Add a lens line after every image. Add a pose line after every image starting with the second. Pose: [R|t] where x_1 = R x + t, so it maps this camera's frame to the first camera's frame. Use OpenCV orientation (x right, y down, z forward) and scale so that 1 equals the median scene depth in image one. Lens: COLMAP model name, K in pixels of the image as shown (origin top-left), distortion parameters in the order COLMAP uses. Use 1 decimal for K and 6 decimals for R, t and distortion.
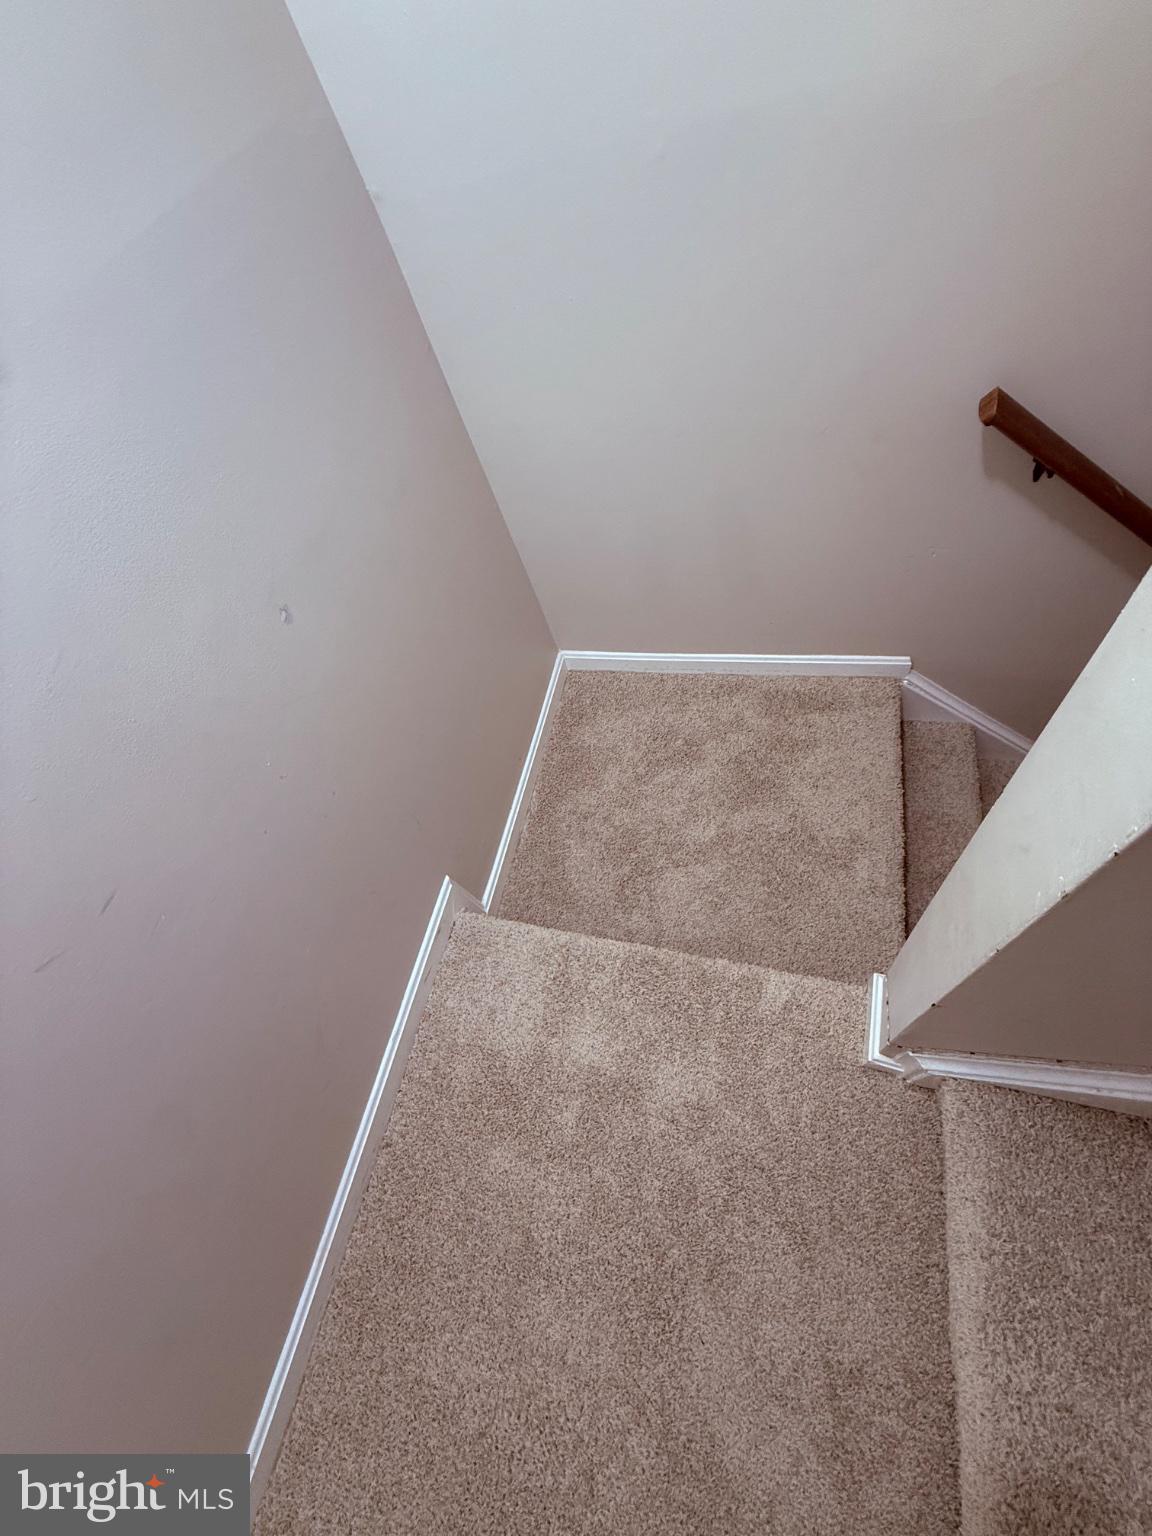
lens RADIAL K [[615.6, 0, 576.0], [0, 615.6, 768.0], [0, 0, 1]] dist [0.002039, 0.000056]
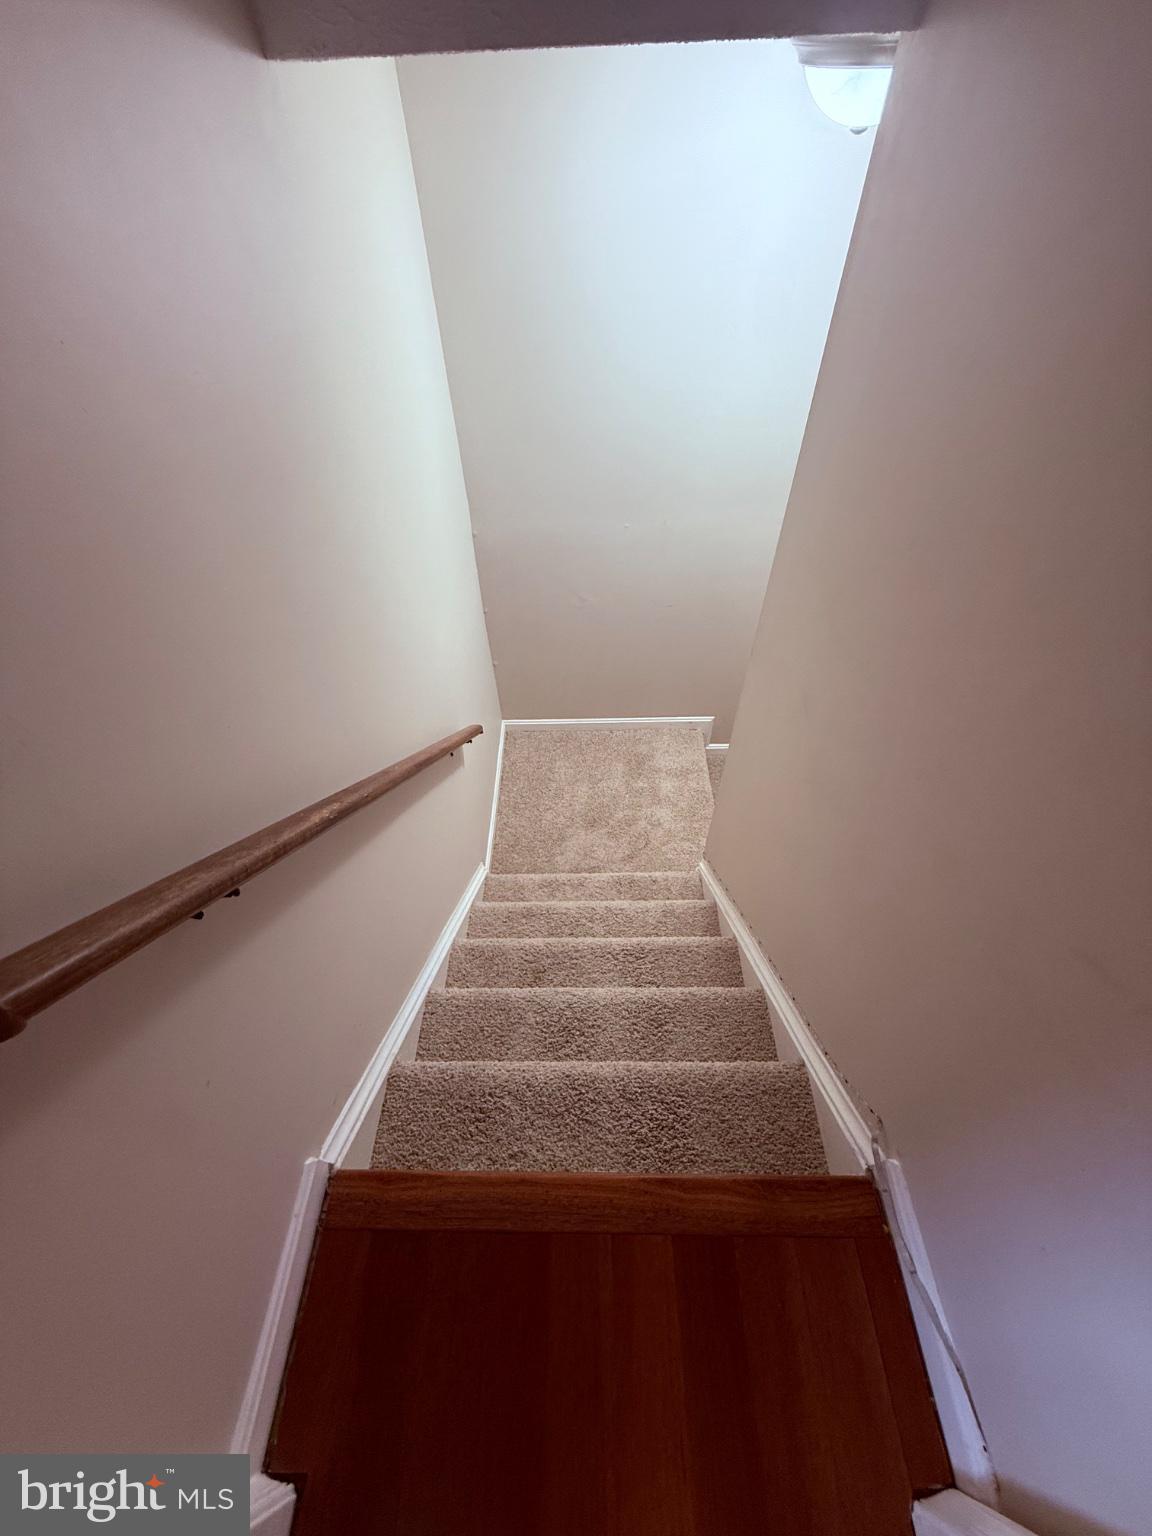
lens RADIAL K [[615.6, 0, 576.0], [0, 615.6, 768.0], [0, 0, 1]] dist [0.002039, 0.000056]
pose [[0.235442, 0.880694, -0.411030, 0.821047], [-0.847933, 0.392814, 0.355959, -0.135350], [0.474949, 0.264718, 0.839254, -1.171094]]
